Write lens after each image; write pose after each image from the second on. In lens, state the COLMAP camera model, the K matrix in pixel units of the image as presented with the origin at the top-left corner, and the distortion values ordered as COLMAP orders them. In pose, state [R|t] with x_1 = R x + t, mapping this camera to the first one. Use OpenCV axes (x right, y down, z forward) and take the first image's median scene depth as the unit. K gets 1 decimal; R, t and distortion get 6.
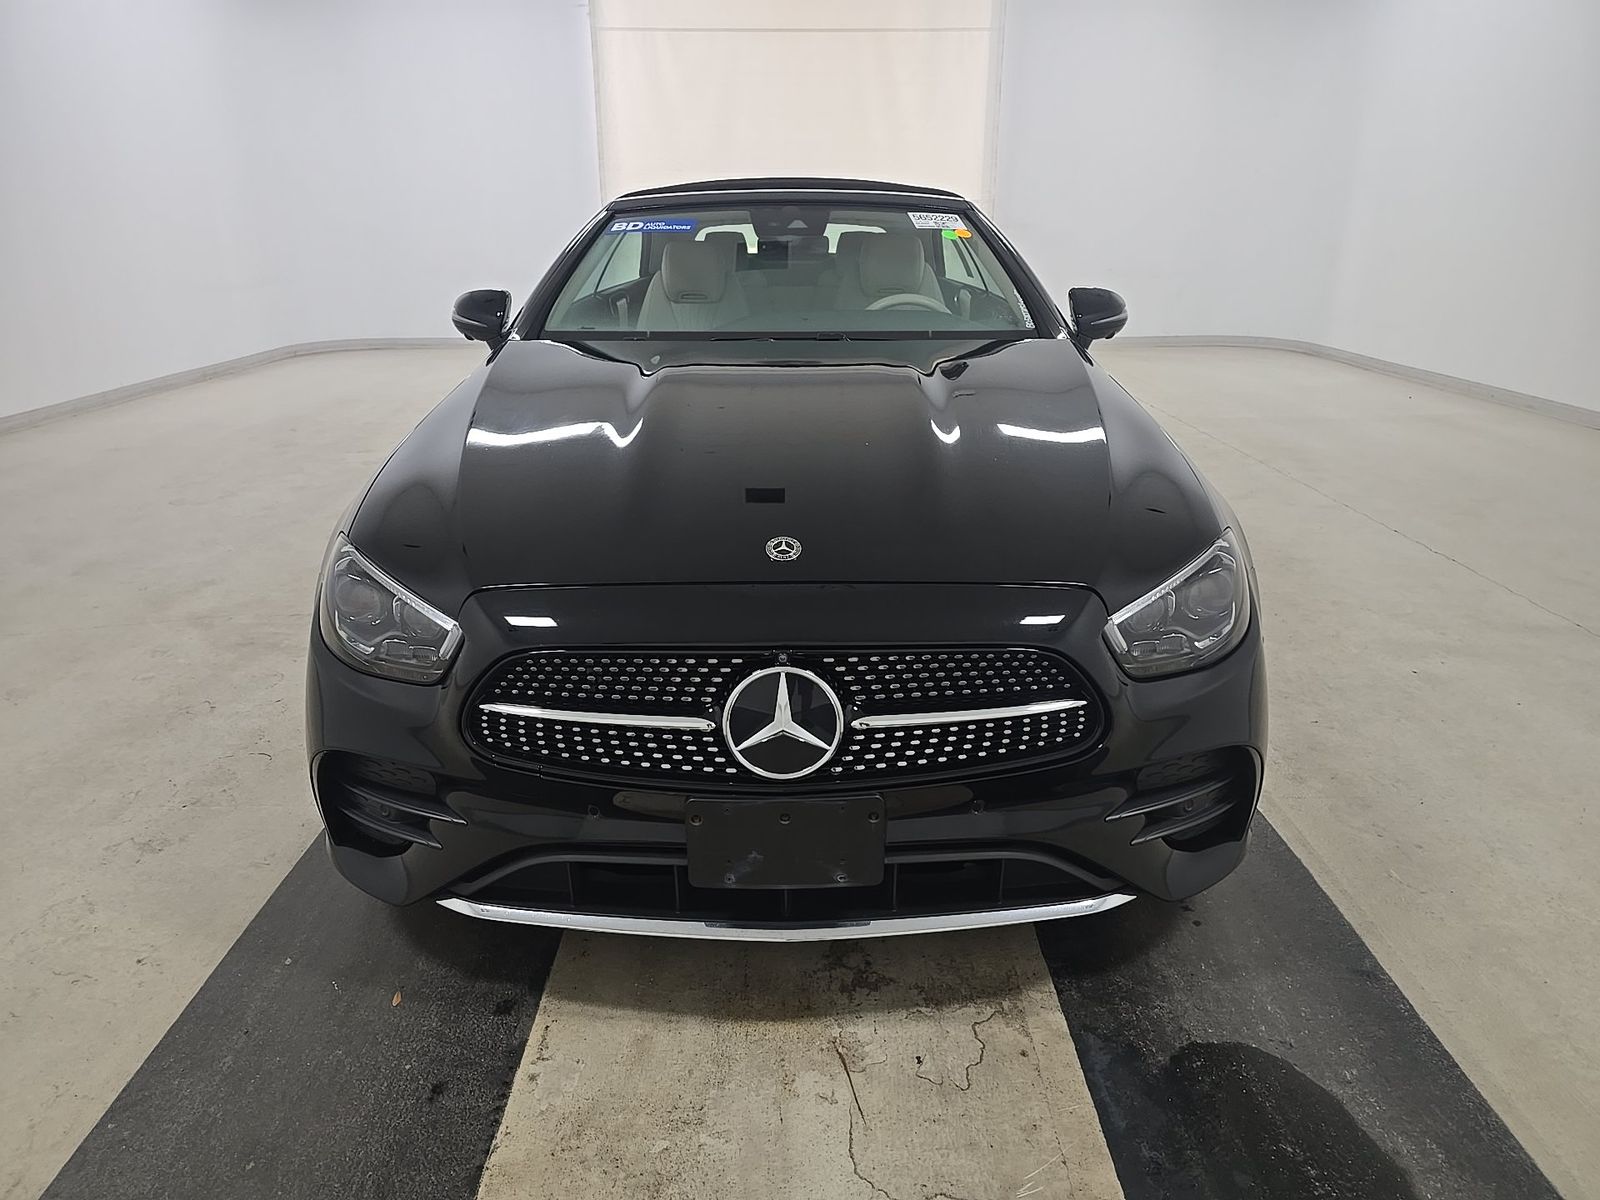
lens RADIAL K [[1063.8, 0, 803.9], [0, 1063.8, 603.7], [0, 0, 1]] dist [0.026345, -0.022597]
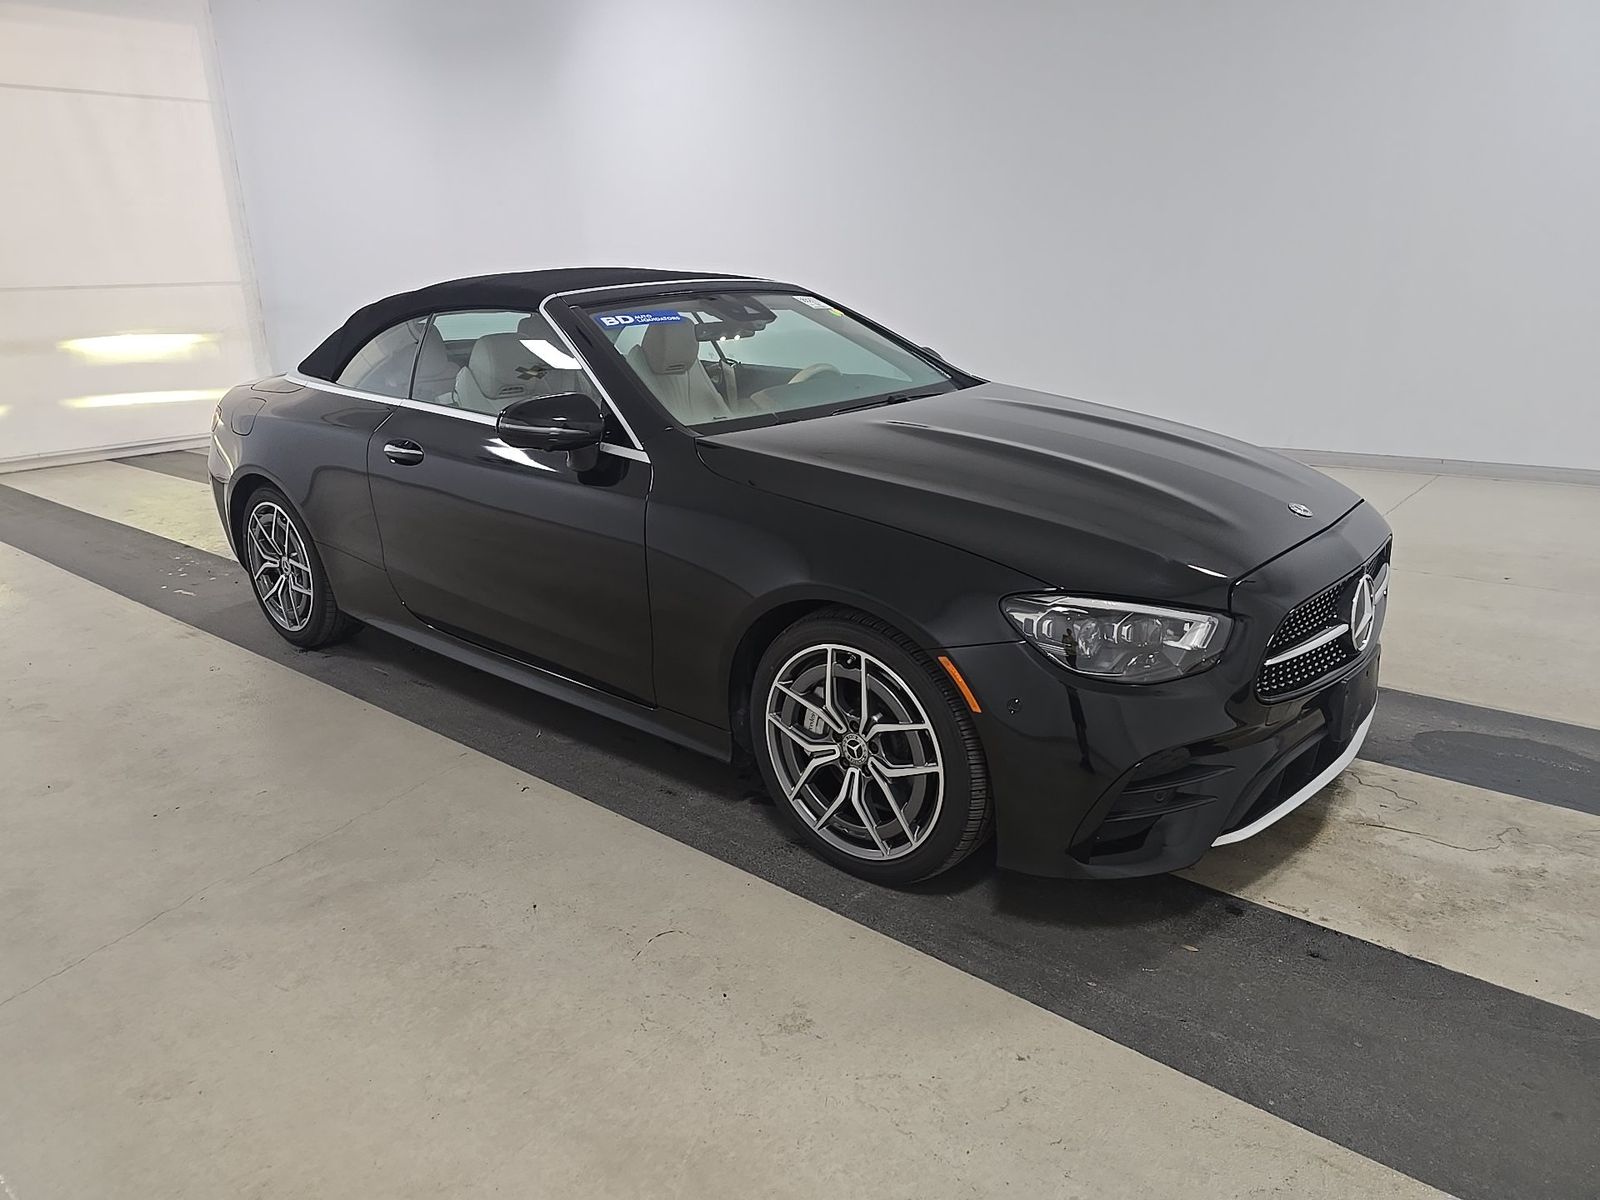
lens RADIAL K [[1063.8, 0, 802.4], [0, 1063.8, 598.8], [0, 0, 1]] dist [0.026345, -0.022597]
pose [[0.662863, -0.244609, 0.707658, -1.429394], [0.289235, 0.955418, 0.059323, -0.202182], [-0.690620, 0.165357, 0.704061, 0.394897]]
